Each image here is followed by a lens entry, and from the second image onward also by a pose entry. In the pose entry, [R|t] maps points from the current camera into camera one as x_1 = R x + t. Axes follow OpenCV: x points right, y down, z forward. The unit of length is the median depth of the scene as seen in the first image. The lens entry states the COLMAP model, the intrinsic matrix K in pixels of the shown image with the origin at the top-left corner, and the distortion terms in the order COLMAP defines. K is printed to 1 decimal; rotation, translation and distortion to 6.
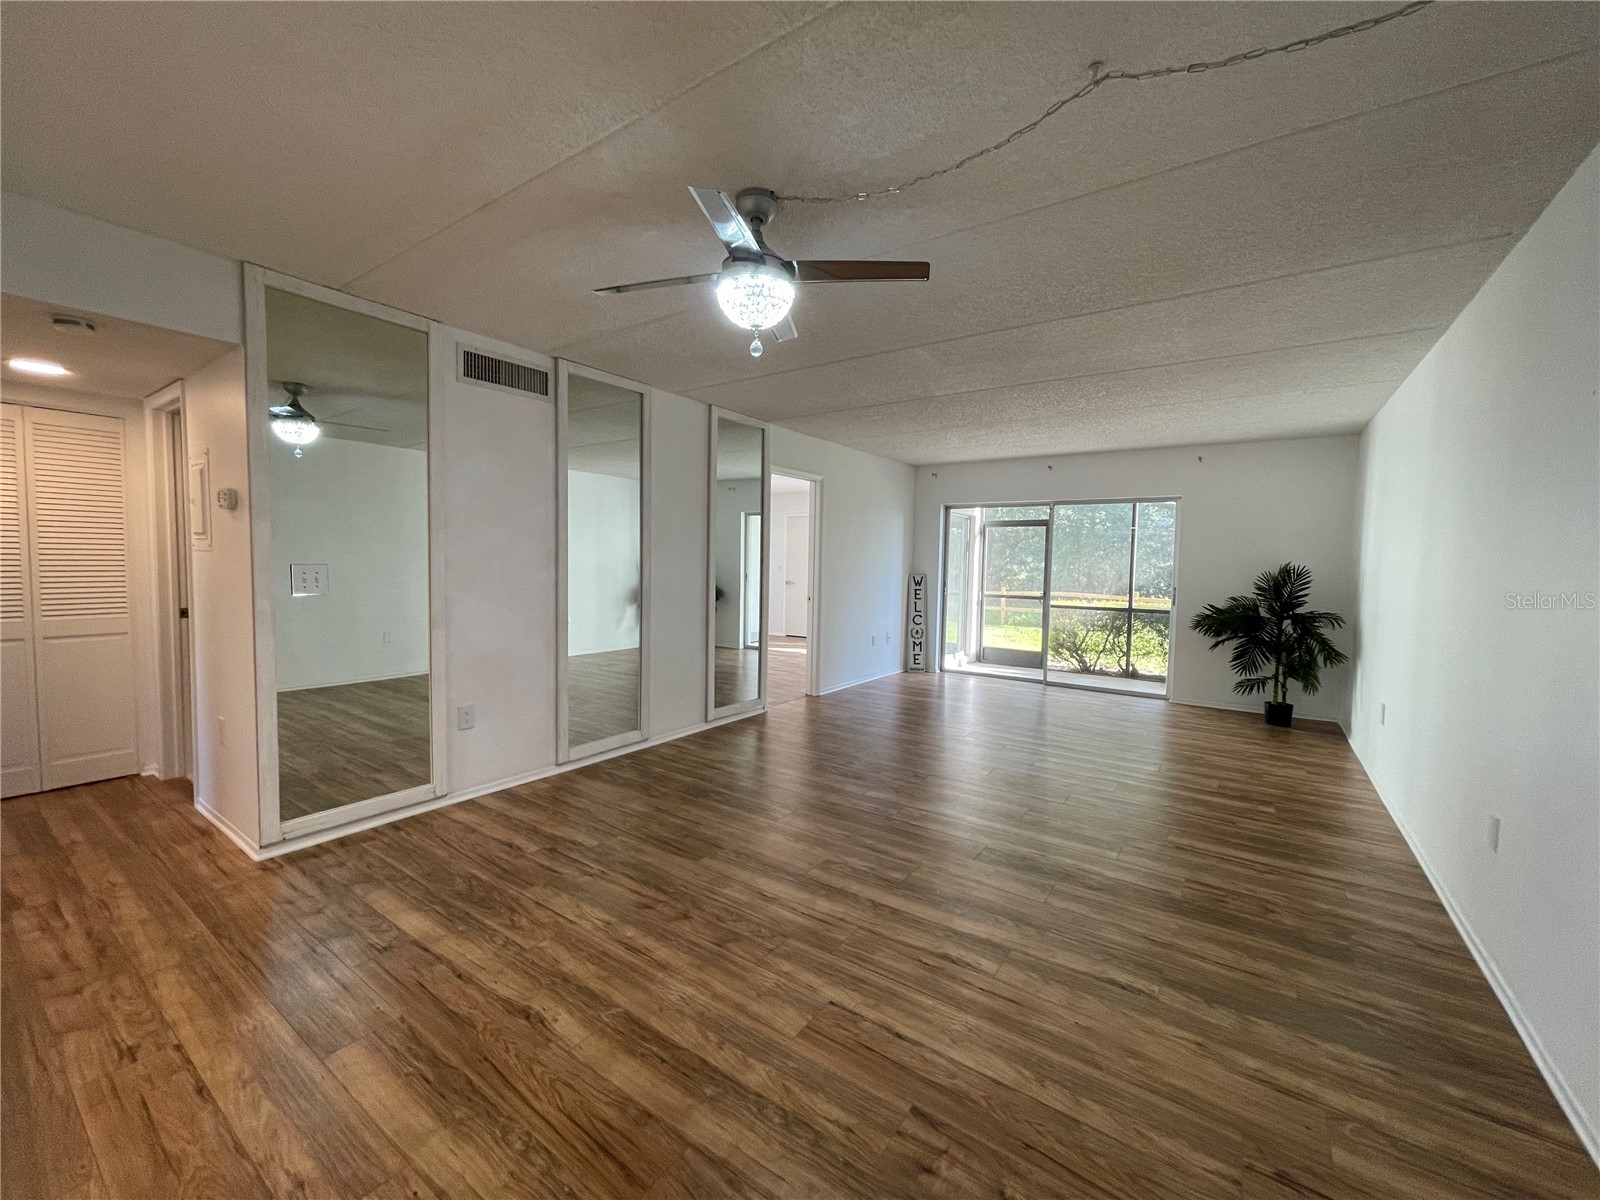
lens RADIAL K [[645.0, 0, 793.3], [0, 645.0, 599.6], [0, 0, 1]] dist [-0.004759, 0.002382]
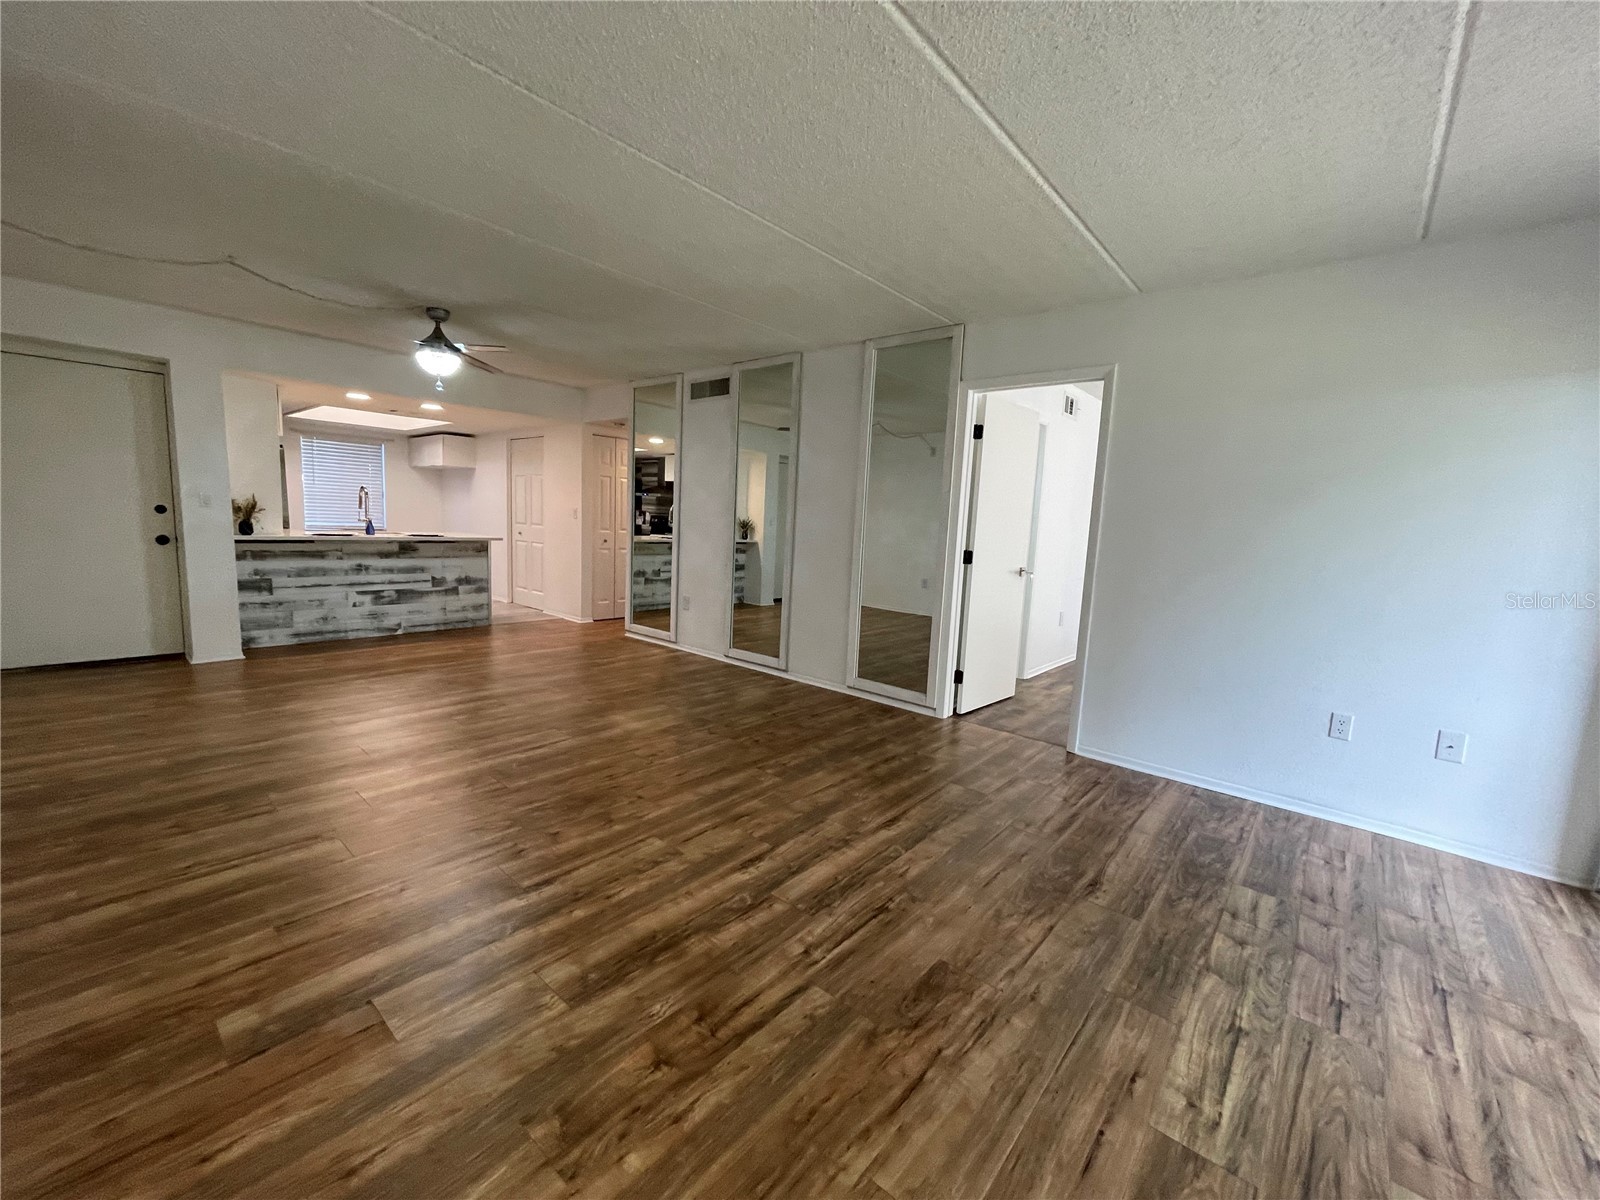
lens RADIAL K [[645.0, 0, 791.8], [0, 645.0, 601.8], [0, 0, 1]] dist [-0.004759, 0.002382]
pose [[-0.102101, 0.107447, -0.988954, 1.205233], [-0.105691, 0.987351, 0.118185, -0.052132], [0.989144, 0.116590, -0.089453, 1.509828]]
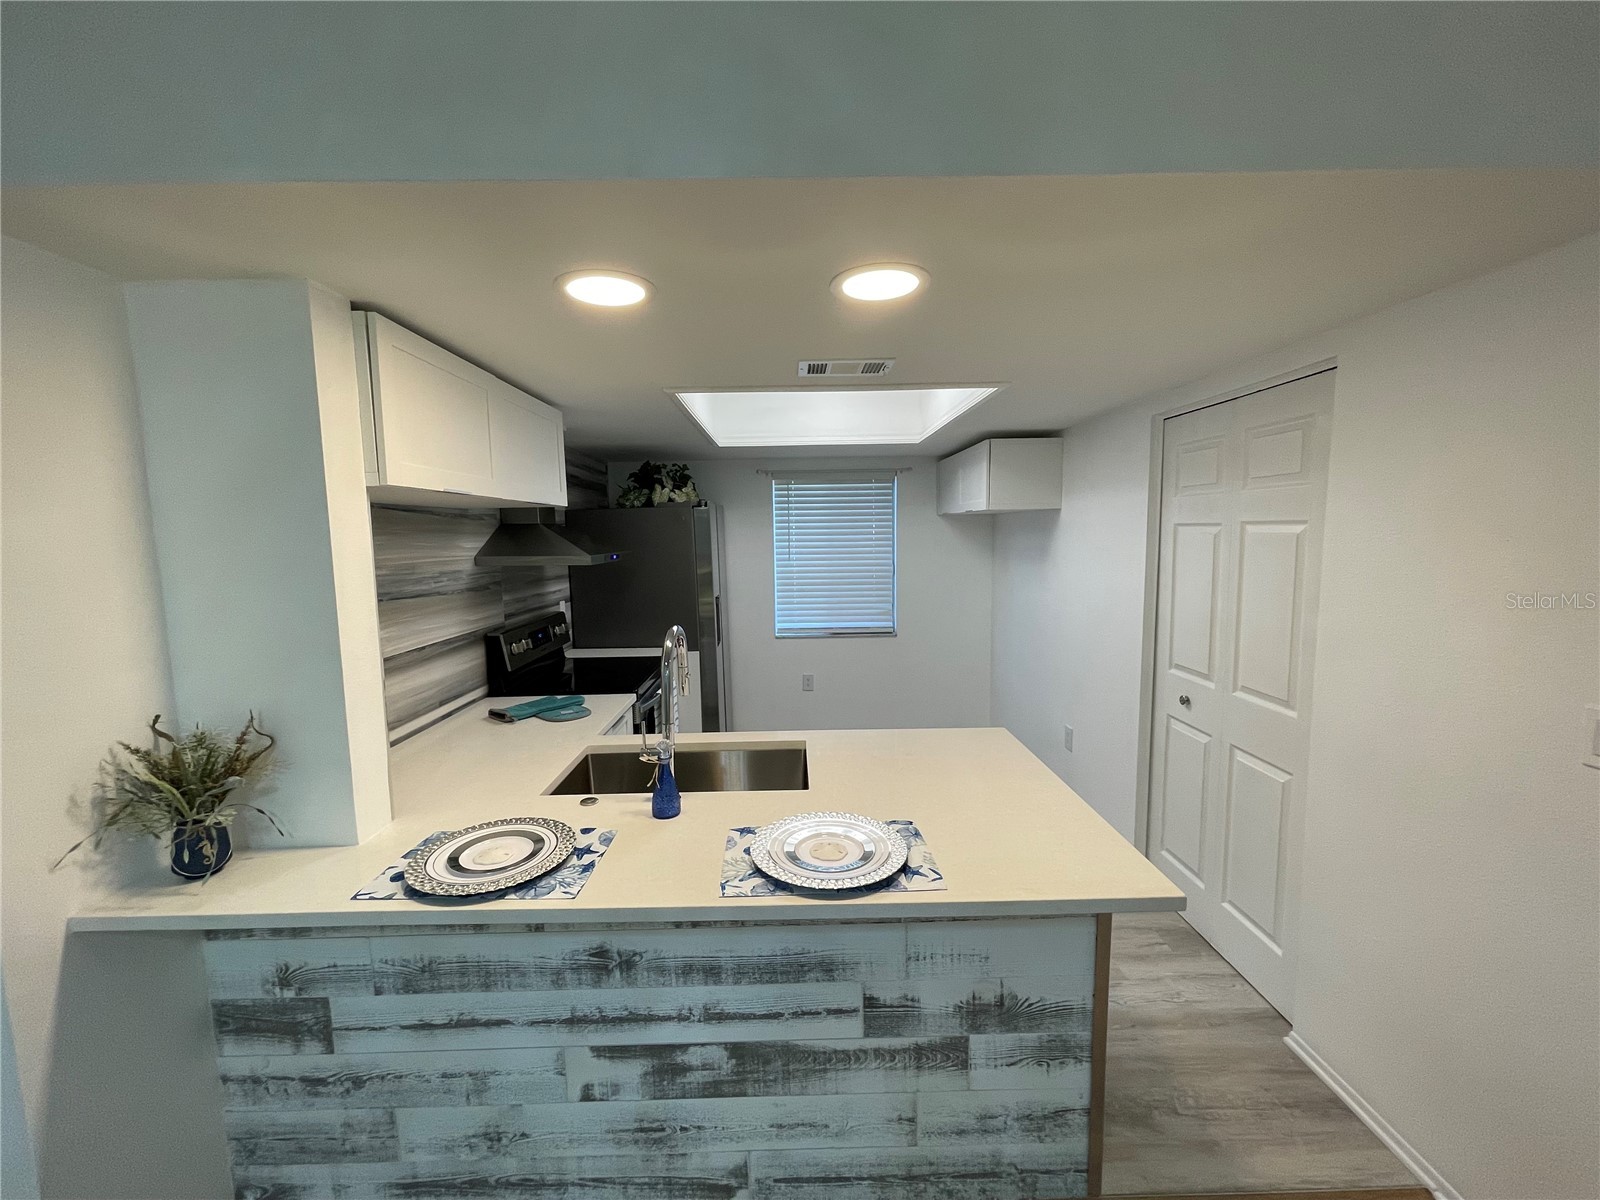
lens RADIAL K [[645.0, 0, 798.2], [0, 645.0, 593.1], [0, 0, 1]] dist [-0.004759, 0.002382]
pose [[-0.806959, 0.051373, -0.588368, -0.280225], [-0.031842, 0.990977, 0.130198, -0.128984], [0.589748, 0.123800, -0.798042, 0.583677]]
